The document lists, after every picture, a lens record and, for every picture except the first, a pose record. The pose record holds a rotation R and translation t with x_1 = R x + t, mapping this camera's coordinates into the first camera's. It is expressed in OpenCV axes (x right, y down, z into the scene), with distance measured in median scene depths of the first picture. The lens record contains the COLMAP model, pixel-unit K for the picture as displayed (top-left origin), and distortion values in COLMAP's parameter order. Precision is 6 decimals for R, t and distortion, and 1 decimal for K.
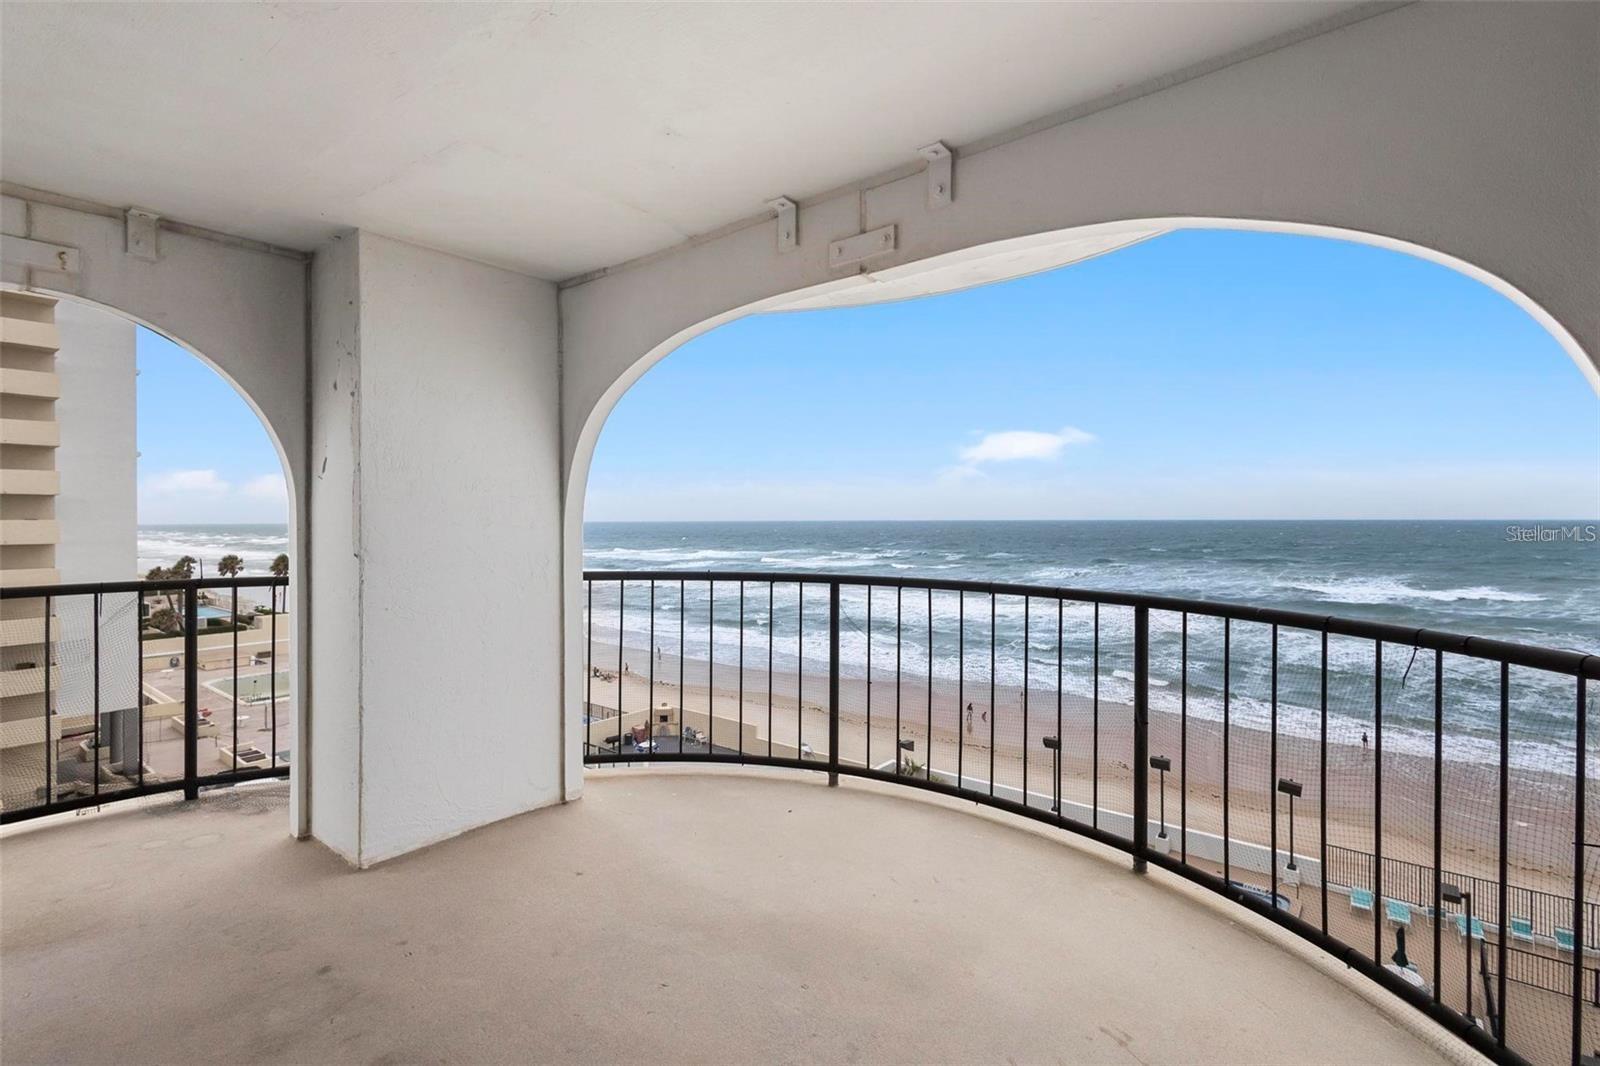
lens RADIAL K [[756.5, 0, 801.9], [0, 756.5, 526.1], [0, 0, 1]] dist [0.001625, -0.001034]
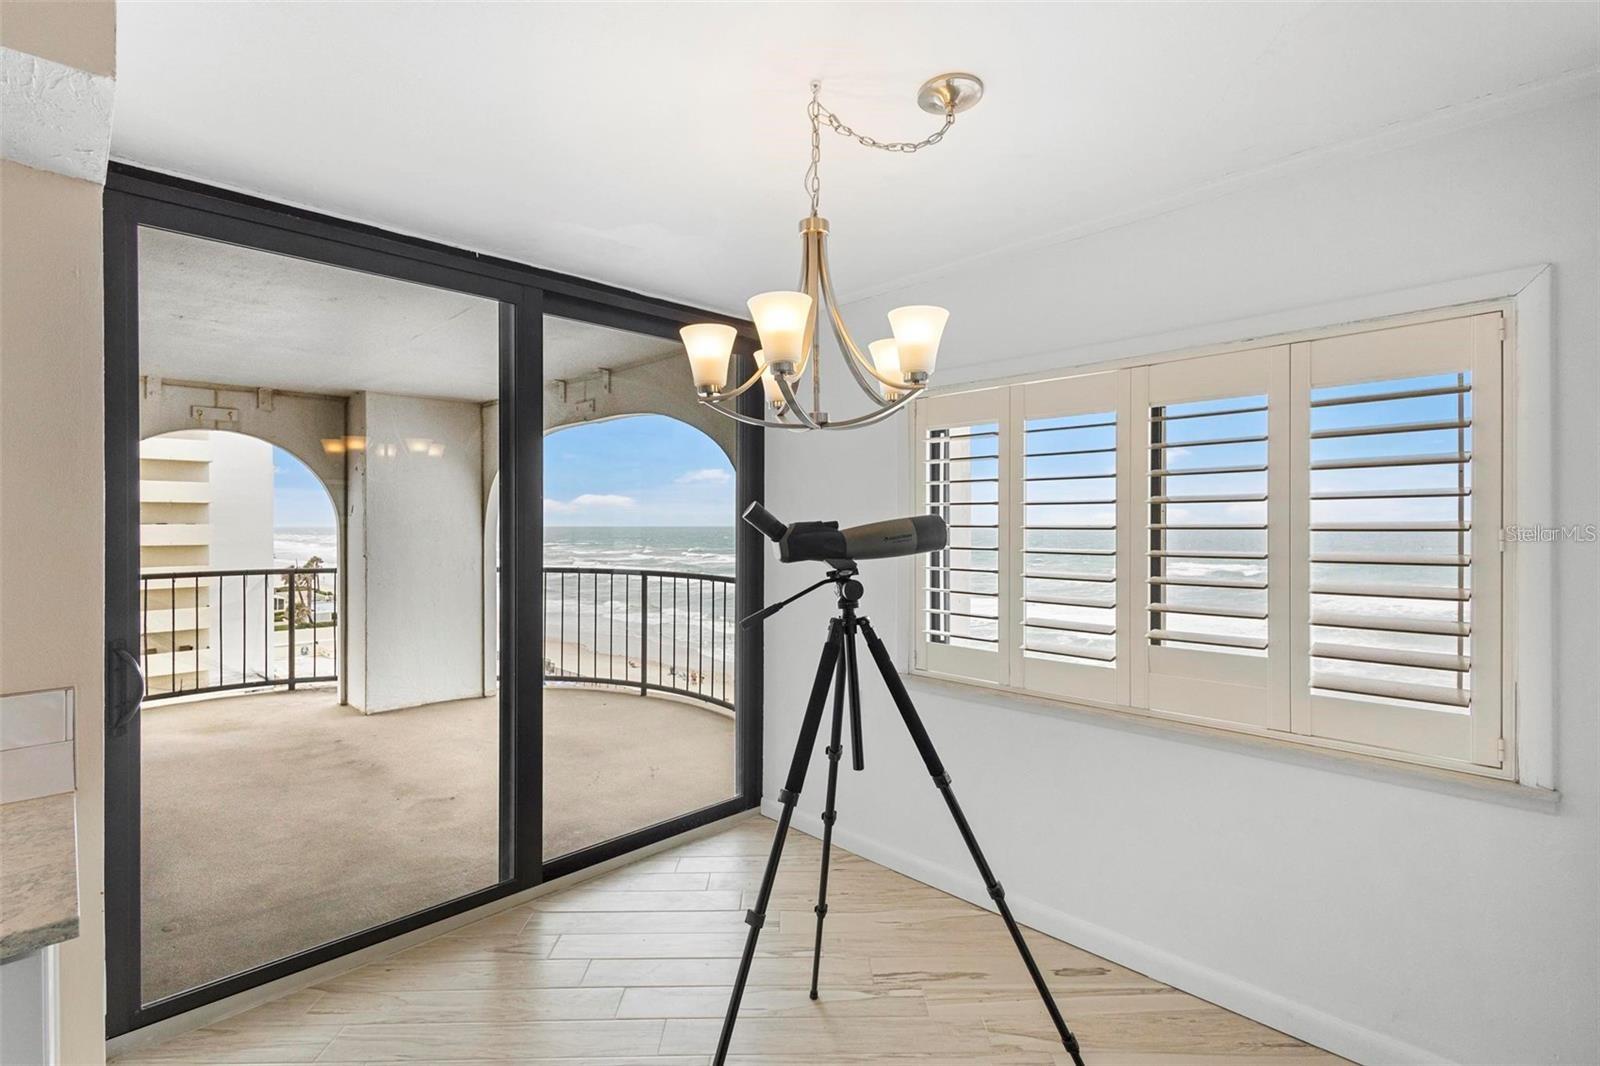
lens RADIAL K [[748.8, 0, 795.5], [0, 748.8, 532.4], [0, 0, 1]] dist [-0.003458, -0.000722]
pose [[0.993871, 0.004251, -0.110462, 0.677605], [-0.003532, 0.999971, 0.006706, -0.037618], [0.110488, -0.006274, 0.993858, -0.741045]]
